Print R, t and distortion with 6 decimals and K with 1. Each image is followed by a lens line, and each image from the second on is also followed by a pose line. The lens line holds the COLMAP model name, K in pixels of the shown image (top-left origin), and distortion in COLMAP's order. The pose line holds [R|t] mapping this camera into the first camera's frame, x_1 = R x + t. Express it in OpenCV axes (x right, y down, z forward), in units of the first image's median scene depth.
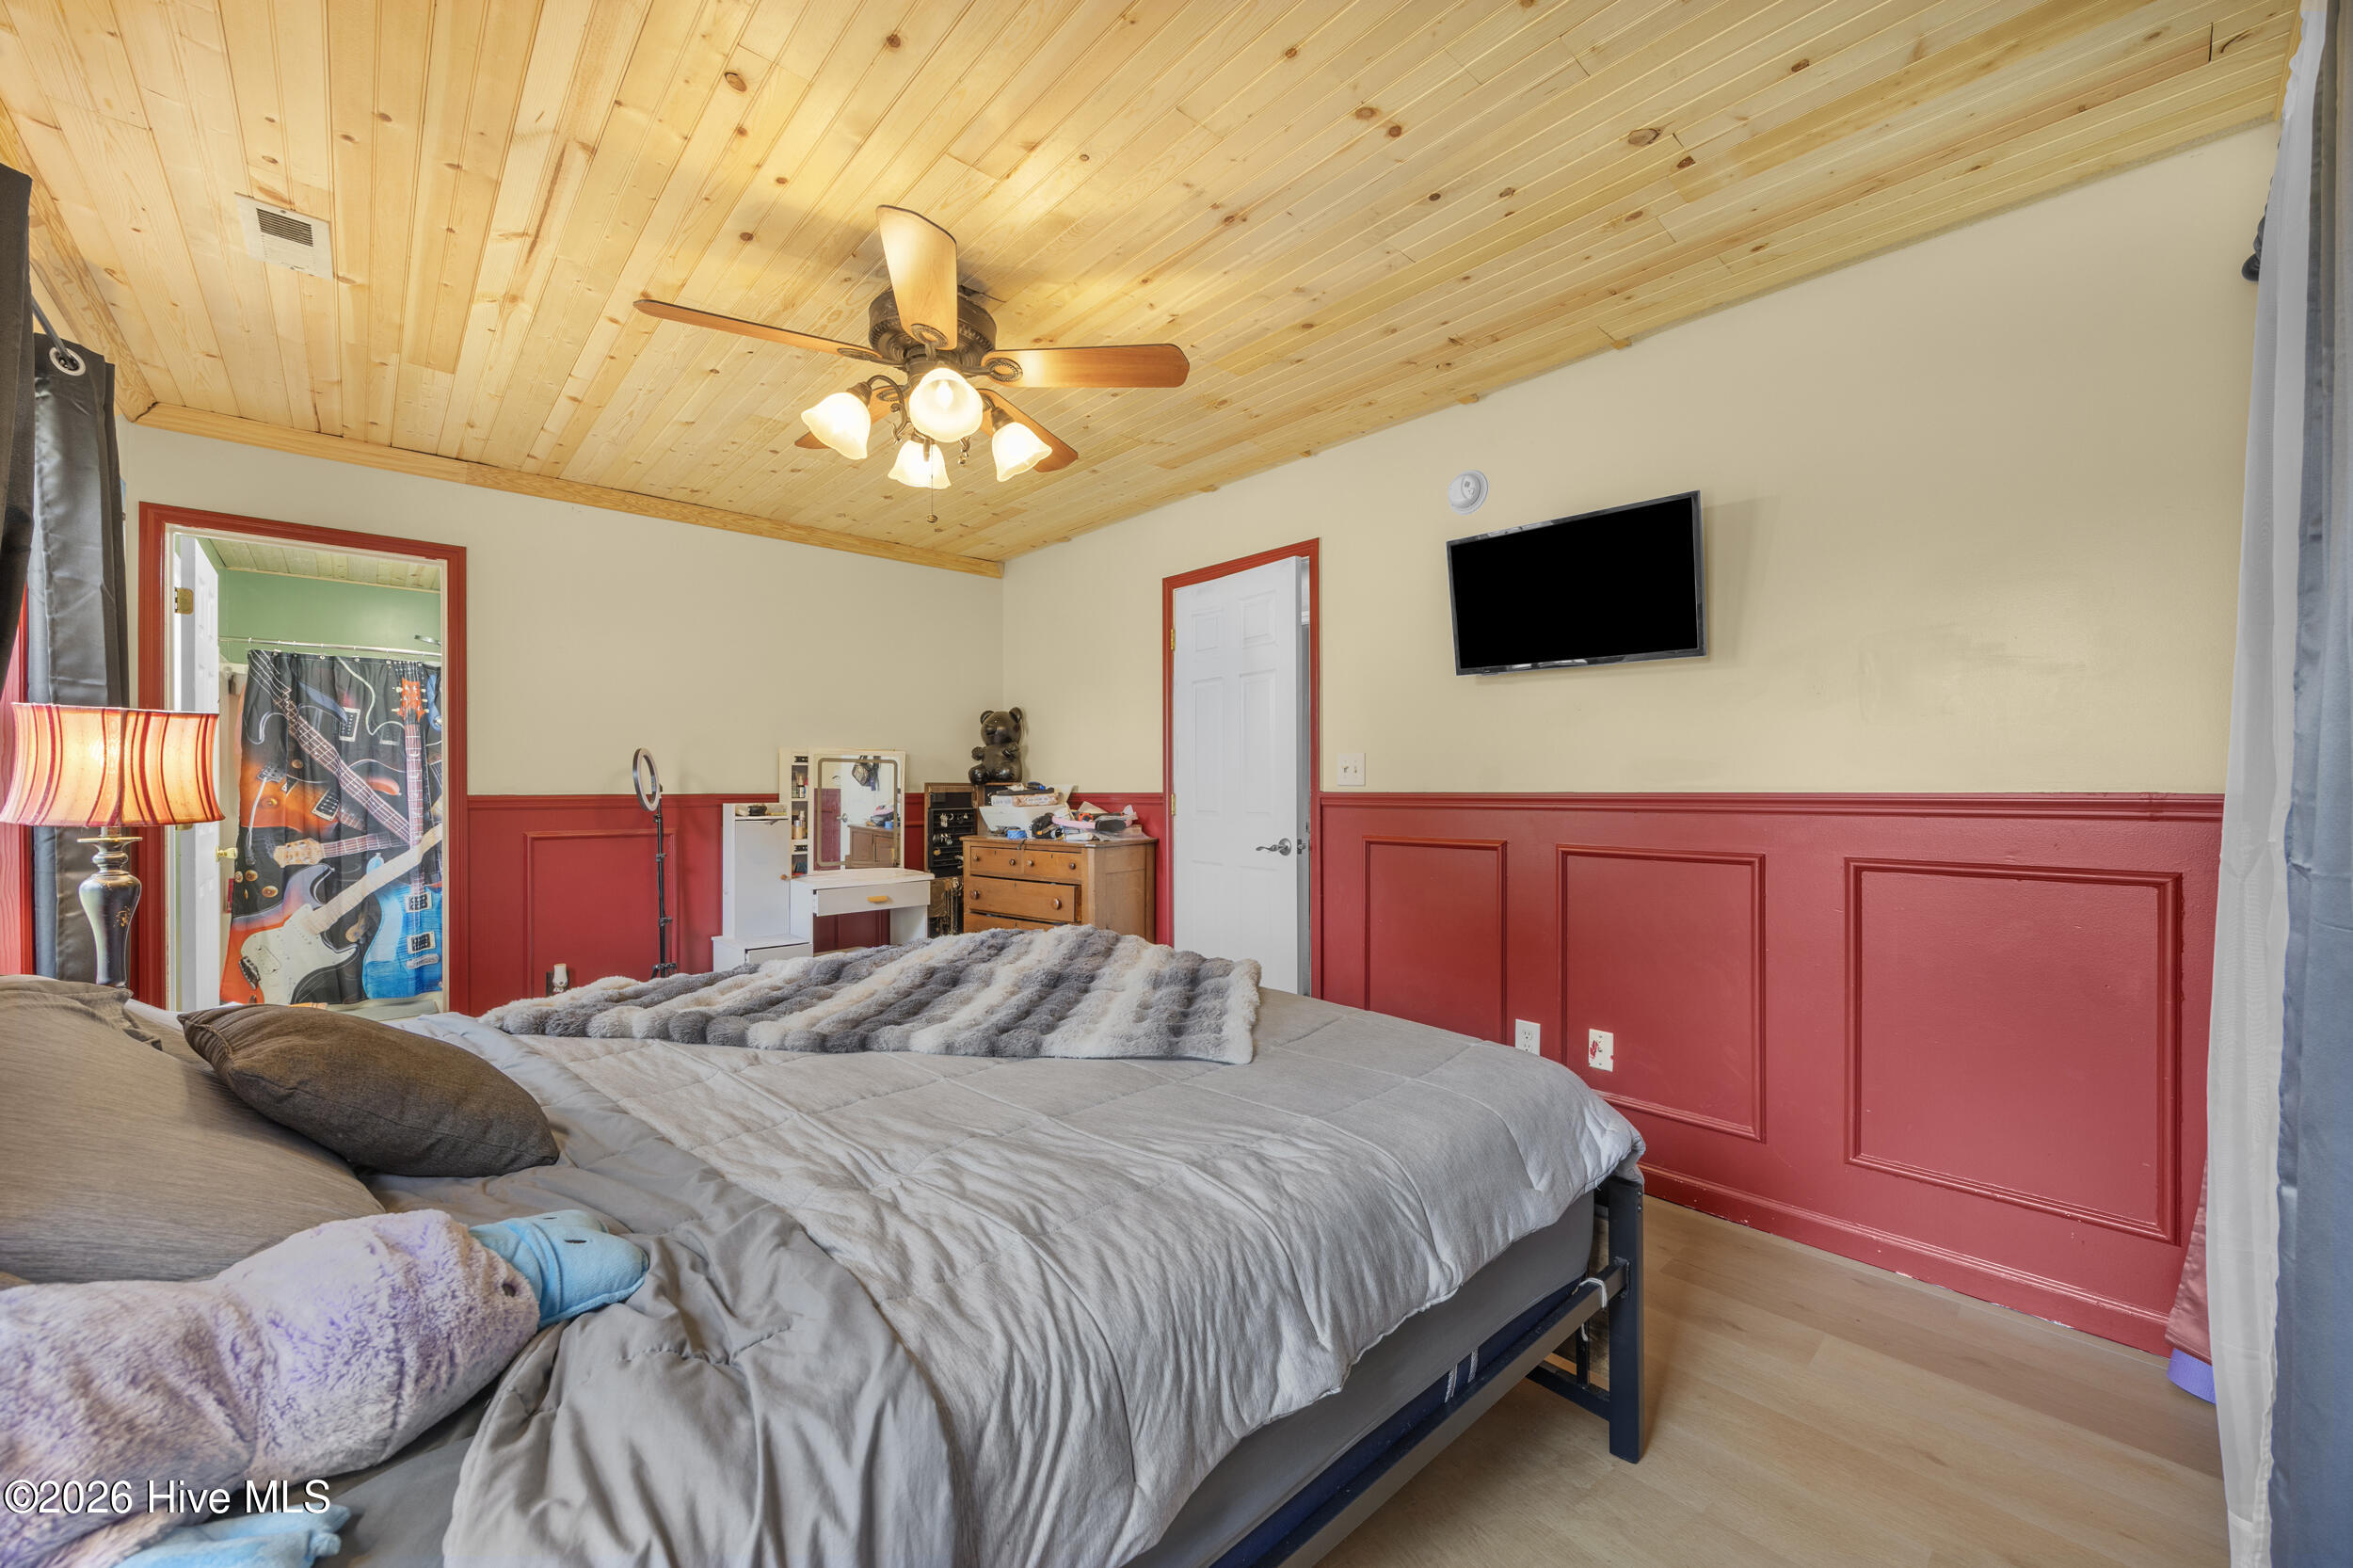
lens RADIAL K [[899.4, 0, 1169.8], [0, 899.4, 789.4], [0, 0, 1]] dist [-0.004104, -0.000781]
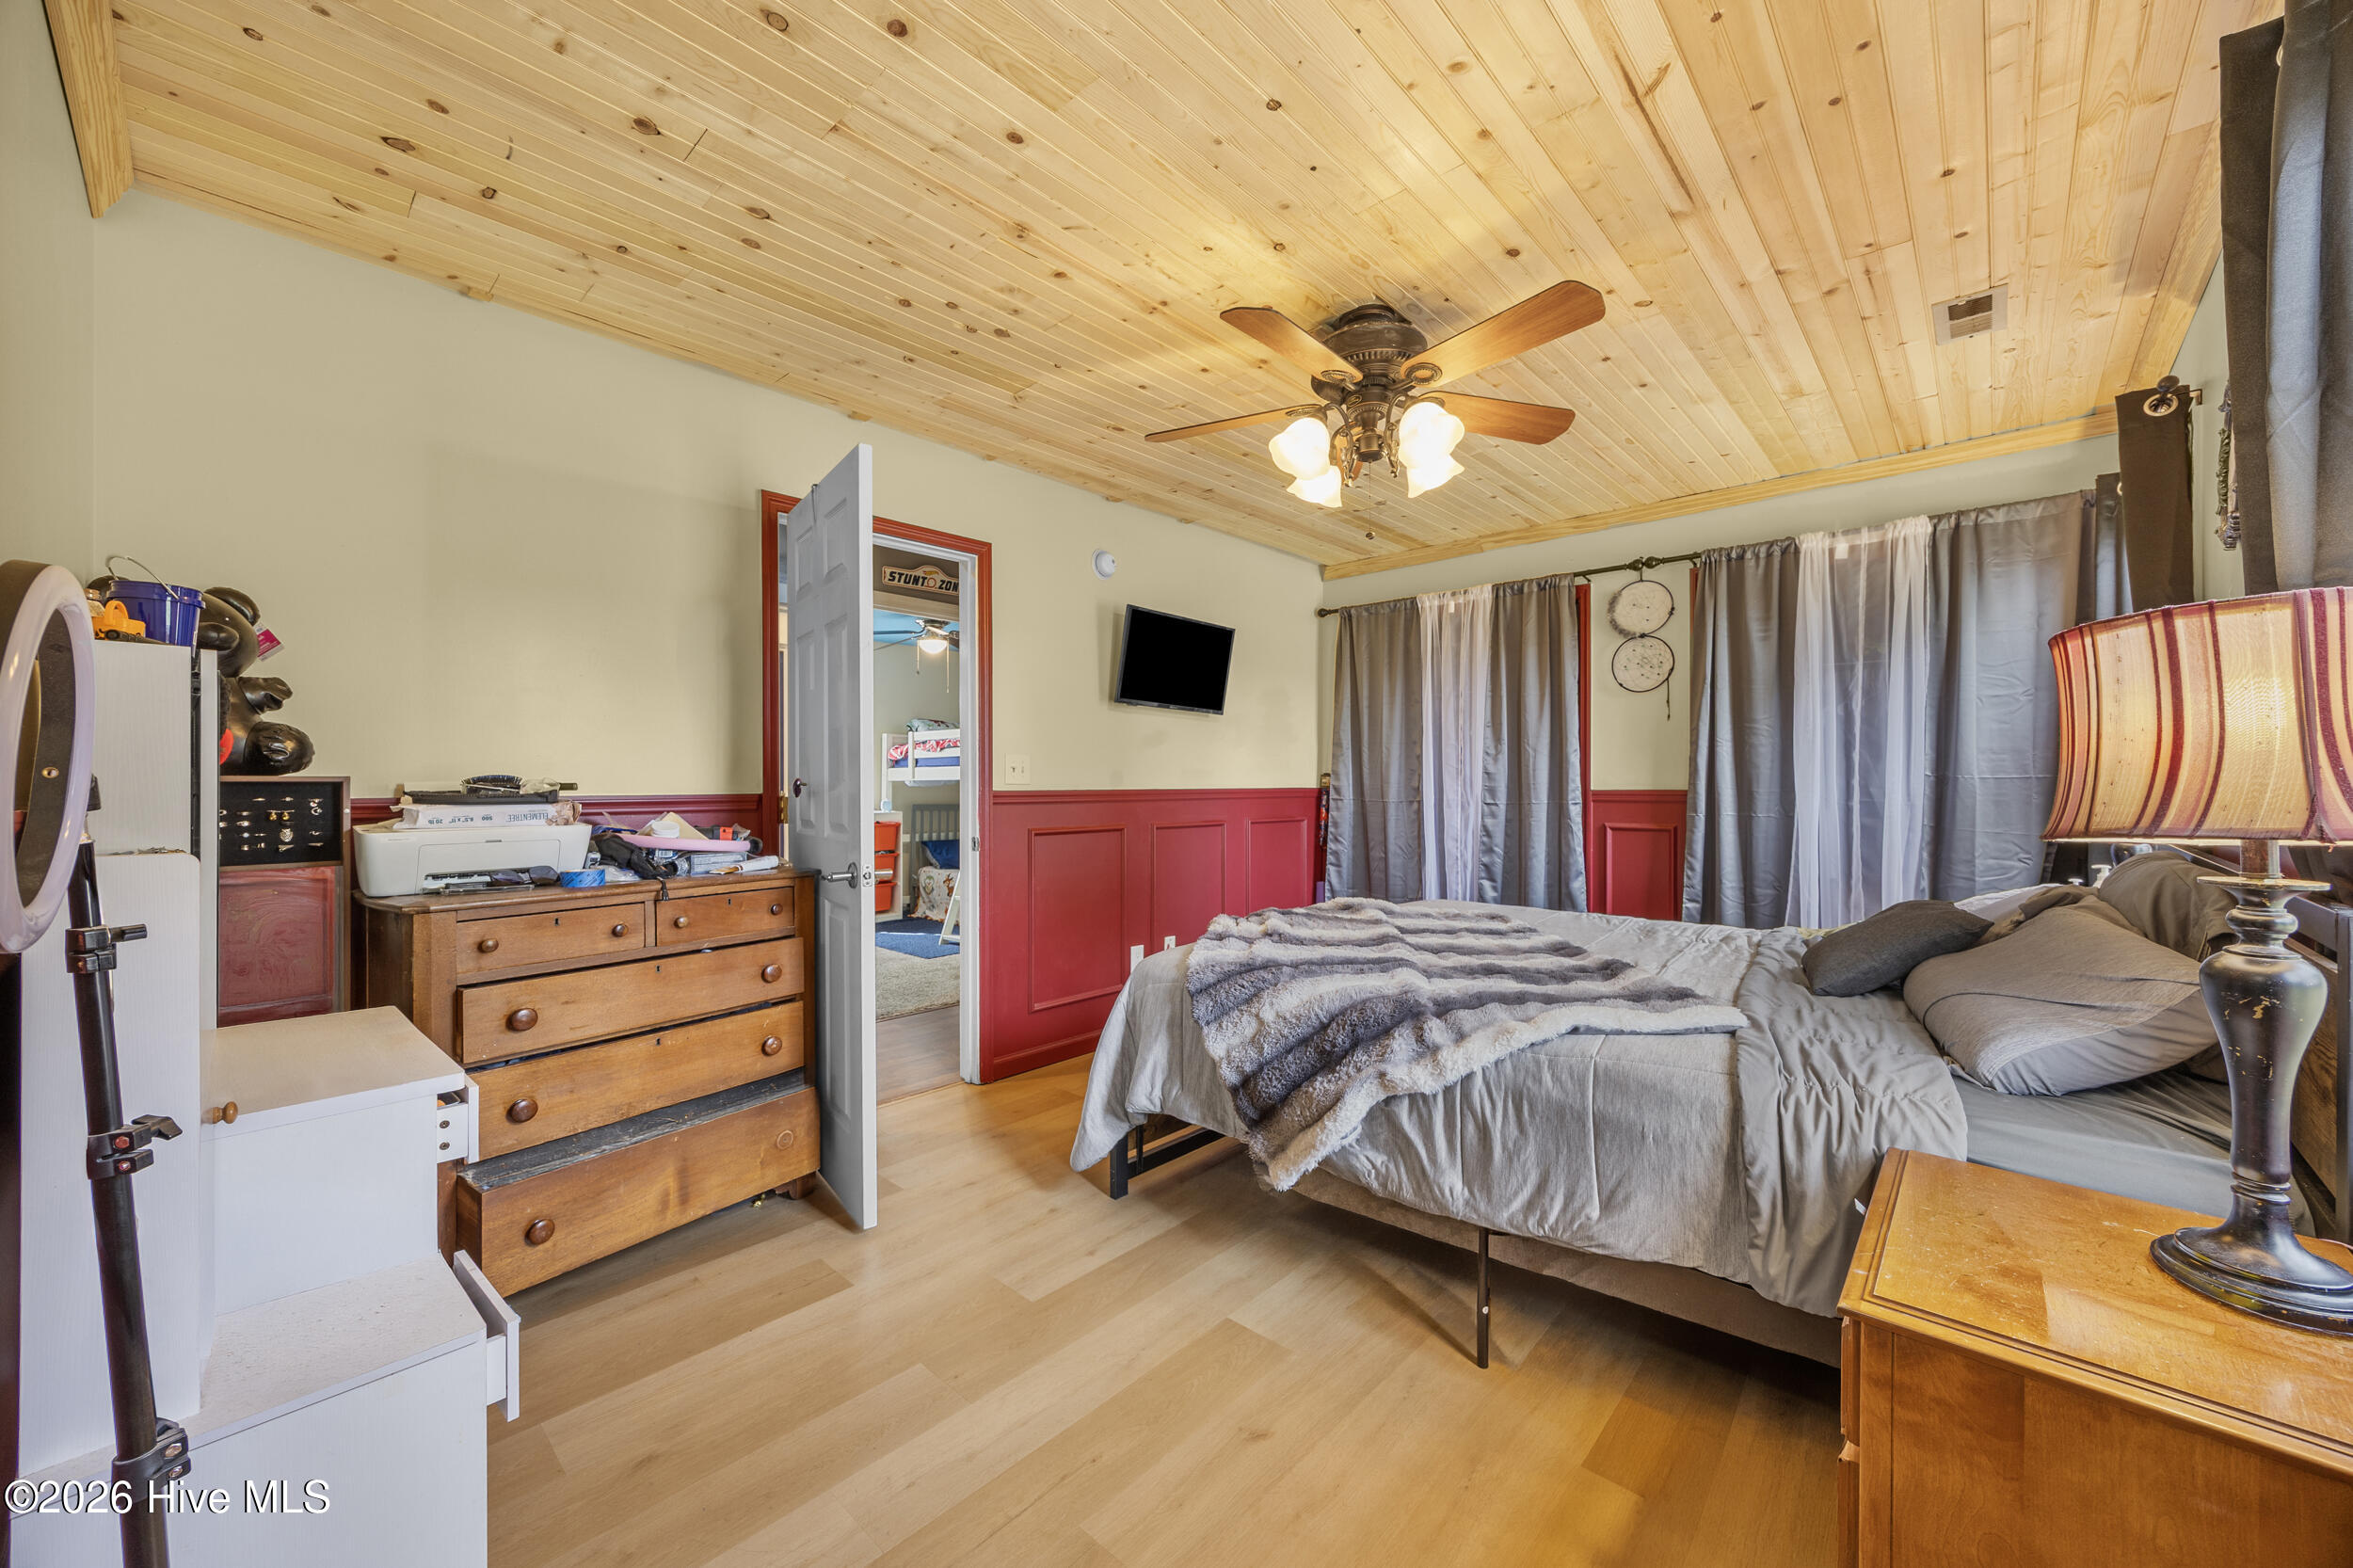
lens RADIAL K [[899.4, 0, 1165.8], [0, 899.4, 789.6], [0, 0, 1]] dist [-0.004104, -0.000781]
pose [[-0.085614, -0.004718, 0.996317, -0.878681], [0.003838, 0.999980, 0.005065, -0.002899], [-0.996321, 0.004257, -0.085595, 0.890086]]
